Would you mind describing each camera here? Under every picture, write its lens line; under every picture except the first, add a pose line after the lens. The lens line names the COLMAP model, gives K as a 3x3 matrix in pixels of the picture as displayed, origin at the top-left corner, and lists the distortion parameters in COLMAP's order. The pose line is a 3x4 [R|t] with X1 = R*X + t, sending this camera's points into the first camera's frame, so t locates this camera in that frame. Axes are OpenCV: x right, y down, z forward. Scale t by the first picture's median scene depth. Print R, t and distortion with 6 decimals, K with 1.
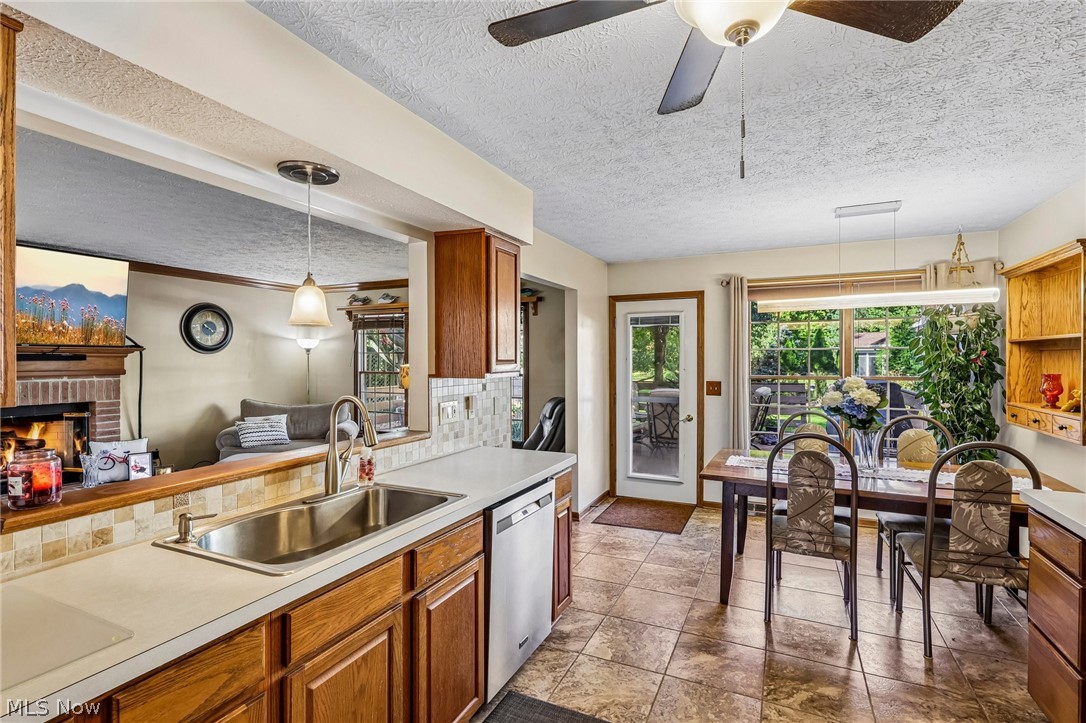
lens RADIAL K [[514.7, 0, 543.0], [0, 514.7, 361.5], [0, 0, 1]] dist [0.004110, 0.000511]
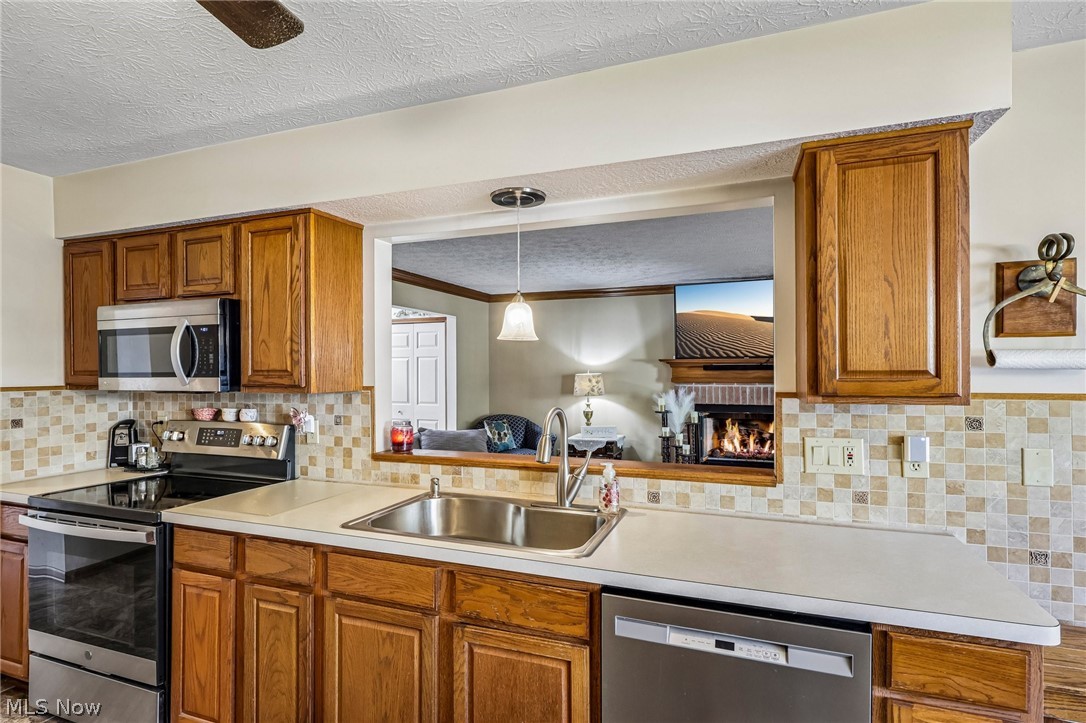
lens RADIAL K [[527.5, 0, 543.0], [0, 527.5, 361.5], [0, 0, 1]] dist [-0.001220, 0.000282]
pose [[0.094866, -0.015639, -0.995367, 0.621217], [-0.000941, 0.999875, -0.015800, -0.003556], [0.995490, 0.002435, 0.094840, 0.906005]]
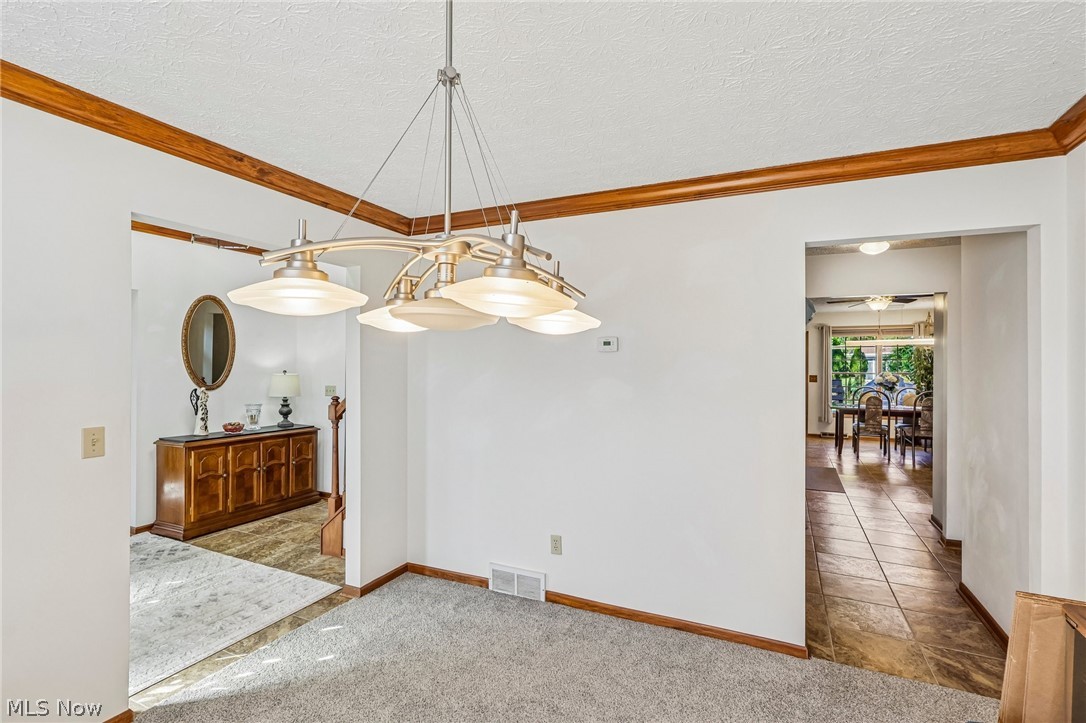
lens RADIAL K [[514.7, 0, 543.0], [0, 514.7, 361.5], [0, 0, 1]] dist [0.004110, 0.000511]
pose [[0.999997, 0.002164, -0.001306, -0.947673], [-0.002169, 0.999989, -0.004271, -0.006151], [0.001297, 0.004274, 0.999990, -1.349891]]
